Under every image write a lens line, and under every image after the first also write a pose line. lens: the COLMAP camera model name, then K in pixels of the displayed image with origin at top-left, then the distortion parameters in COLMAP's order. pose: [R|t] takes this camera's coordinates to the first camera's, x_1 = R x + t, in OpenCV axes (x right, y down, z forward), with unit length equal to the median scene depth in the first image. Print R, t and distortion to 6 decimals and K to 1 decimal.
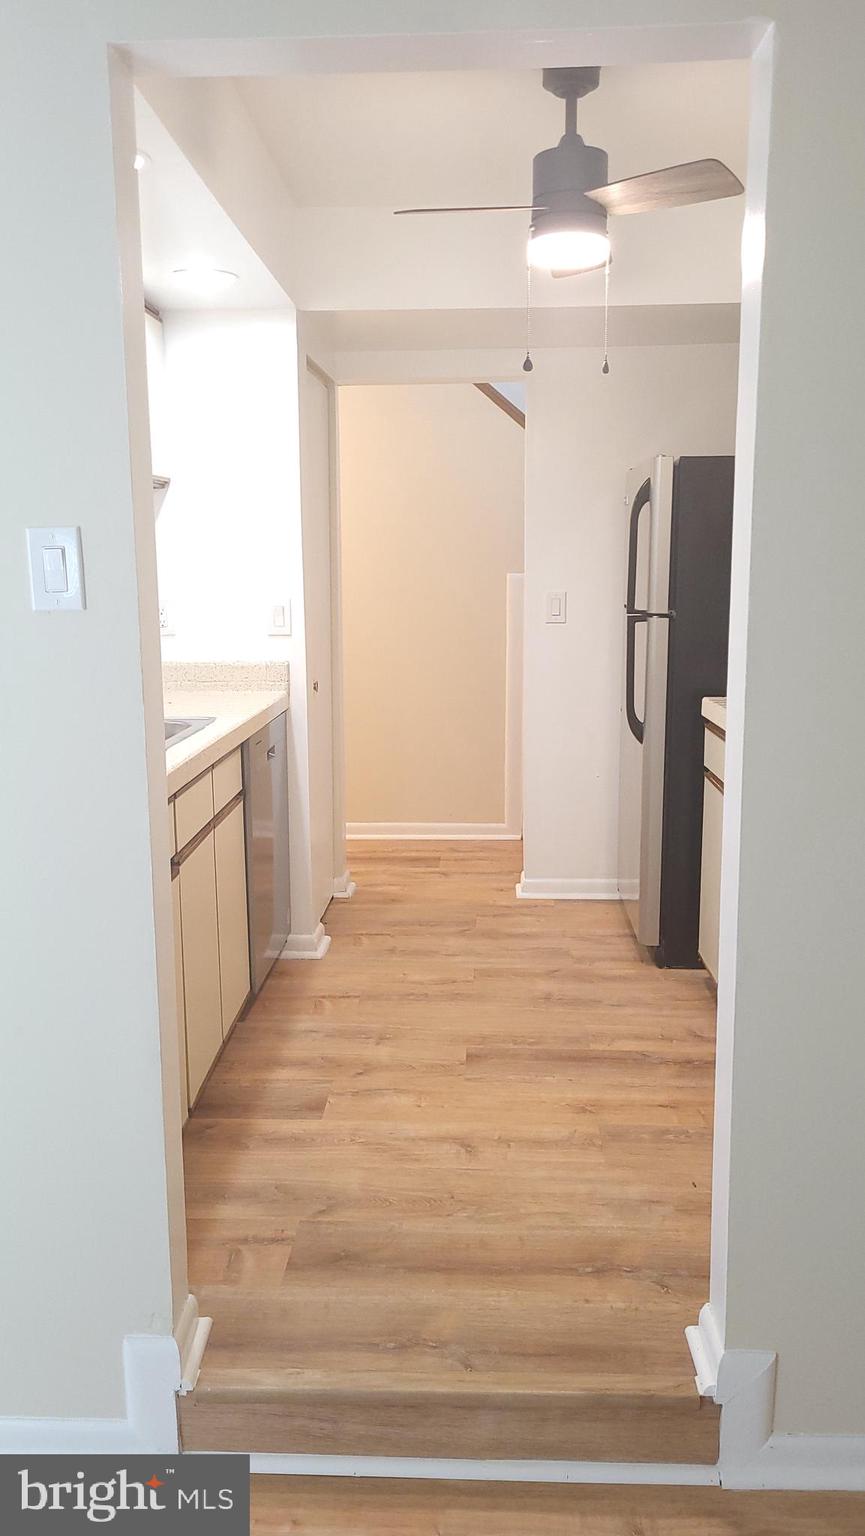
lens RADIAL K [[1193.3, 0, 425.8], [0, 1193.3, 773.9], [0, 0, 1]] dist [0.069773, -0.091263]
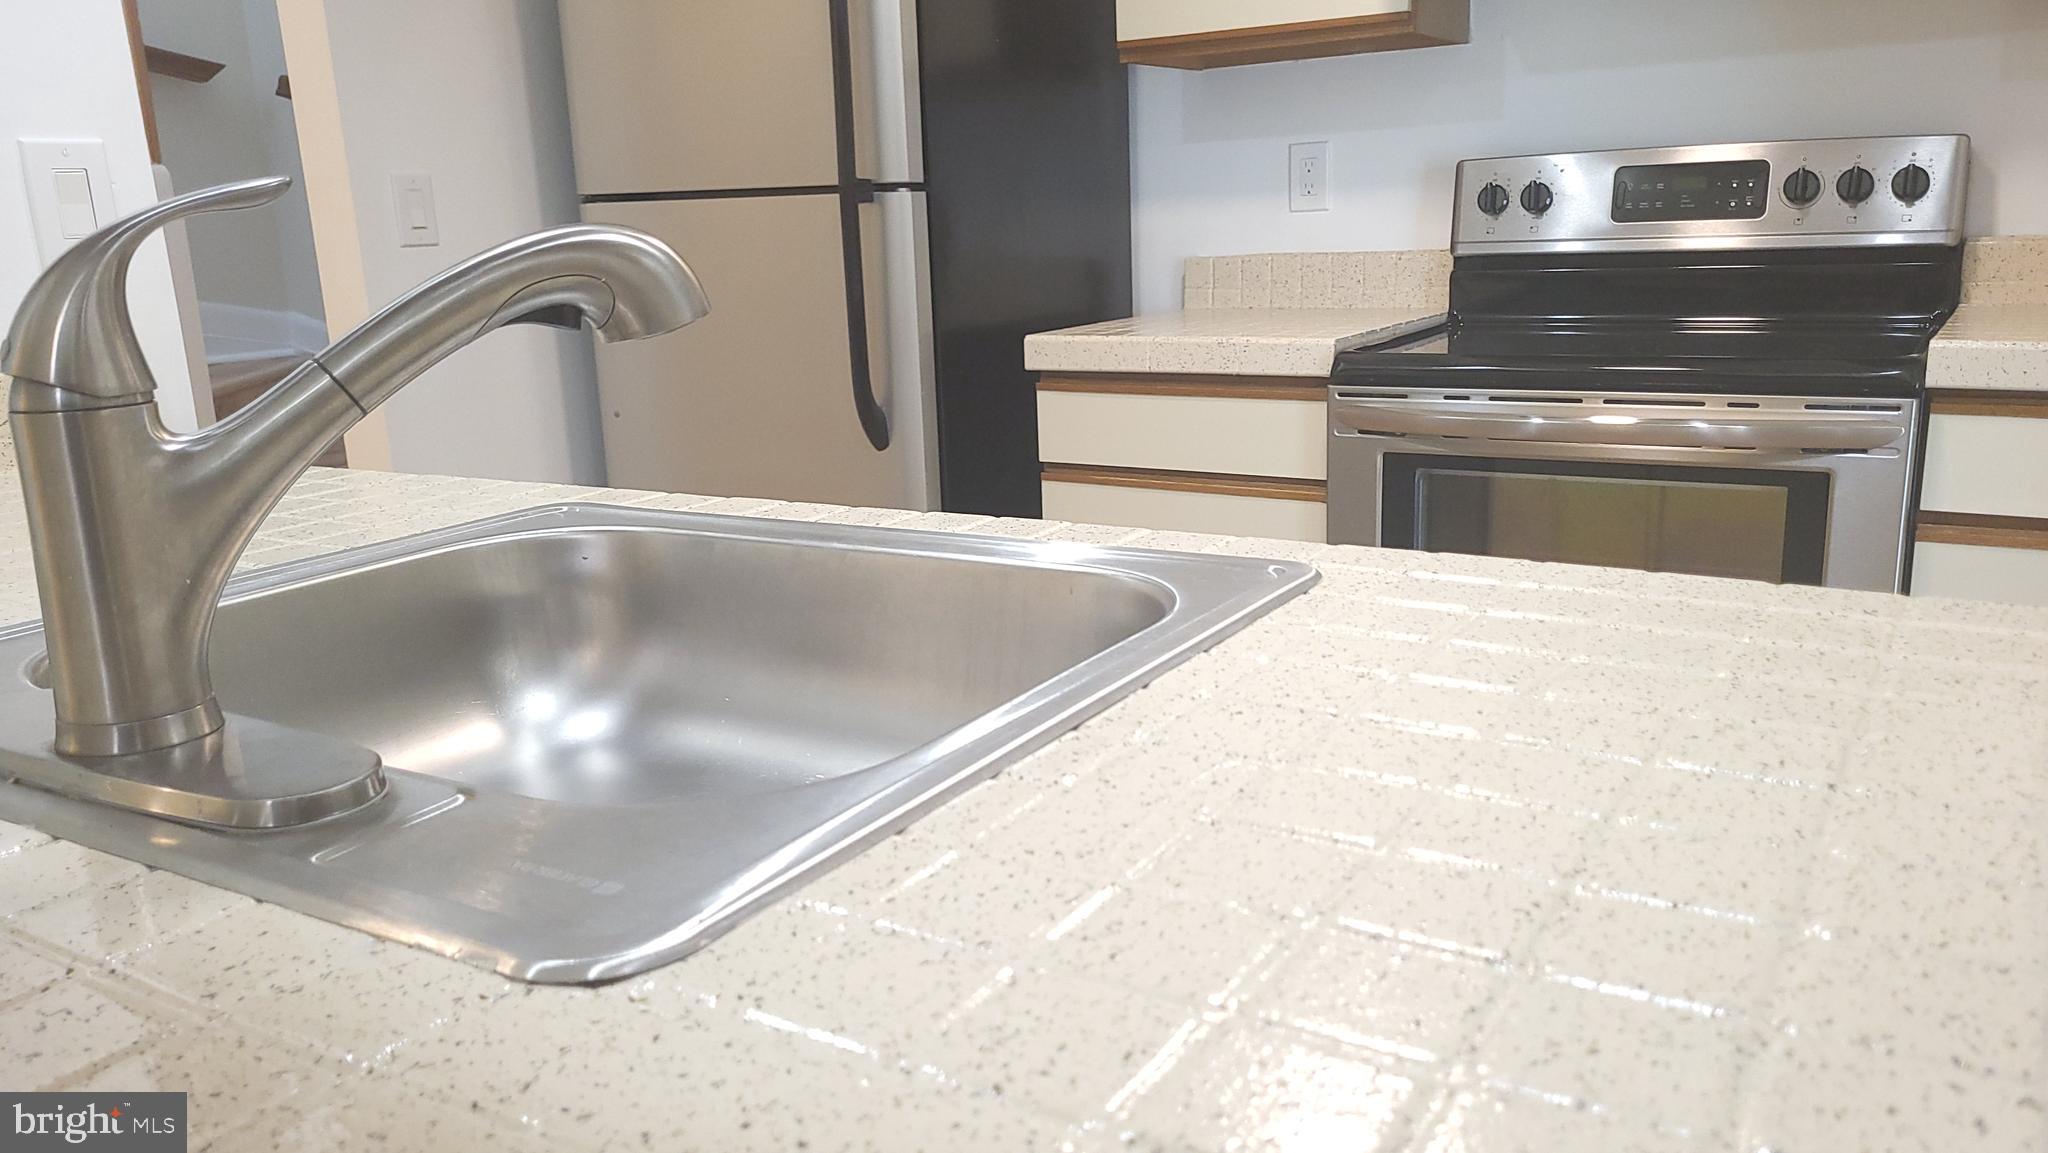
lens RADIAL K [[1591.0, 0, 1026.3], [0, 1591.0, 585.0], [0, 0, 1]] dist [0.069773, -0.091263]
pose [[0.491431, -0.213178, 0.844423, -0.386317], [0.189726, 0.972498, 0.135096, -0.049906], [-0.850000, 0.093818, 0.518361, 0.619641]]
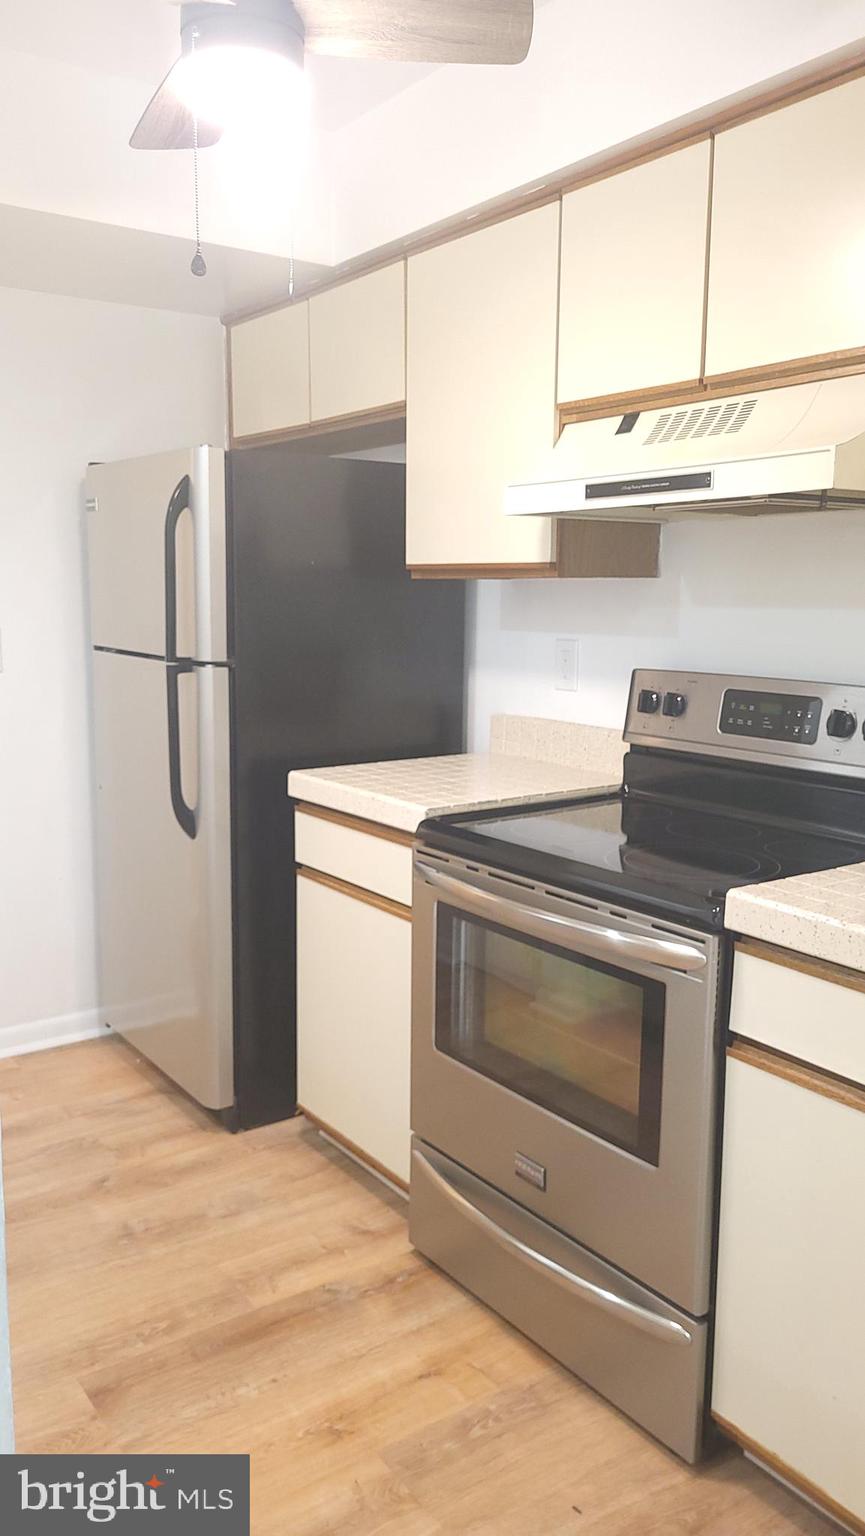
lens RADIAL K [[1193.3, 0, 425.8], [0, 1193.3, 773.9], [0, 0, 1]] dist [0.069773, -0.091263]
pose [[0.785020, -0.087142, 0.613310, -0.157910], [0.098137, 0.995048, 0.015769, -0.063756], [-0.611648, 0.047809, 0.789684, 0.343232]]
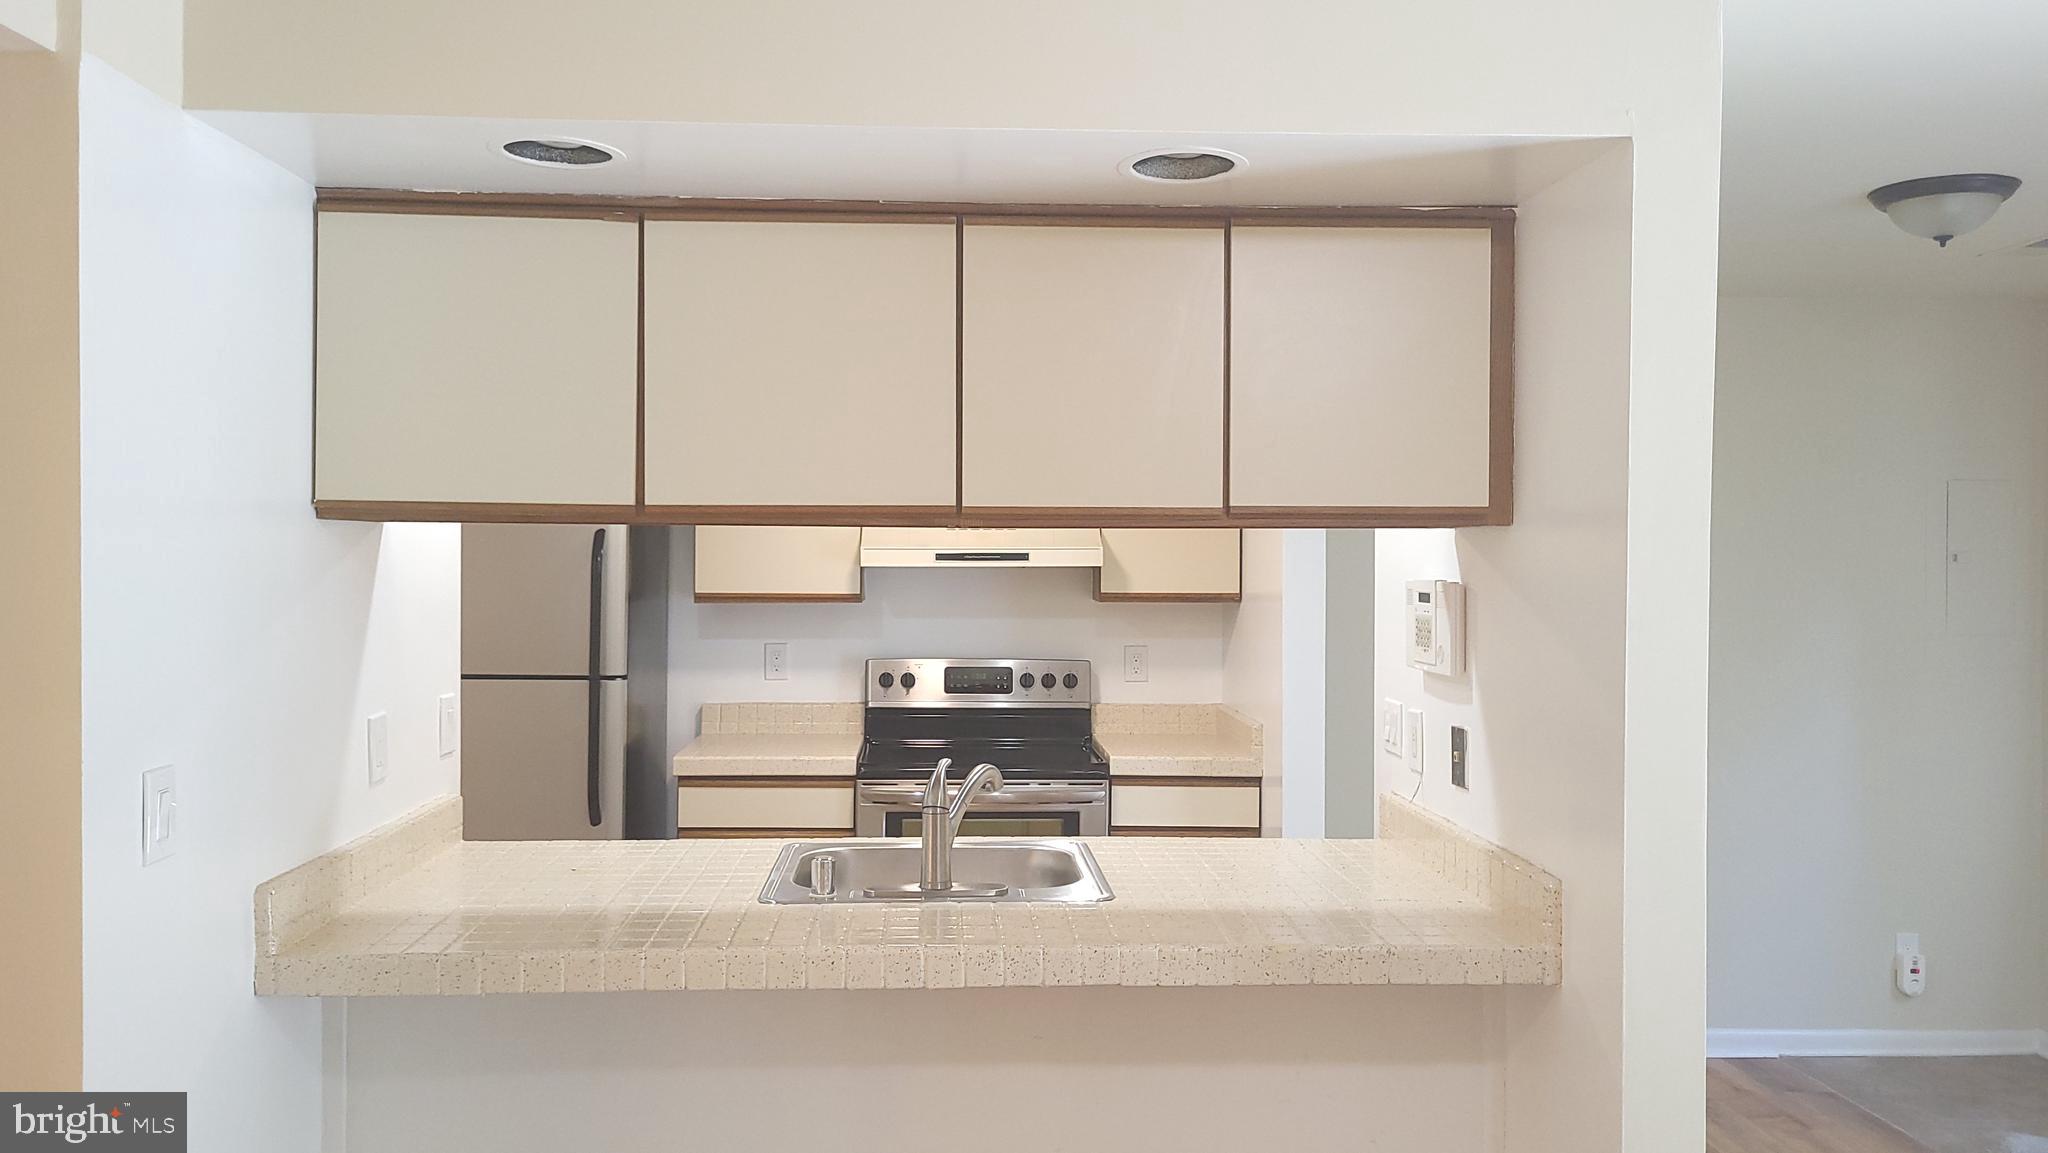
lens RADIAL K [[1591.0, 0, 1026.3], [0, 1591.0, 585.0], [0, 0, 1]] dist [0.069773, -0.091263]
pose [[-0.098758, -0.014812, 0.995001, -1.042570], [0.169162, 0.985086, 0.031454, -0.186644], [-0.980628, 0.171423, -0.094780, 0.795499]]
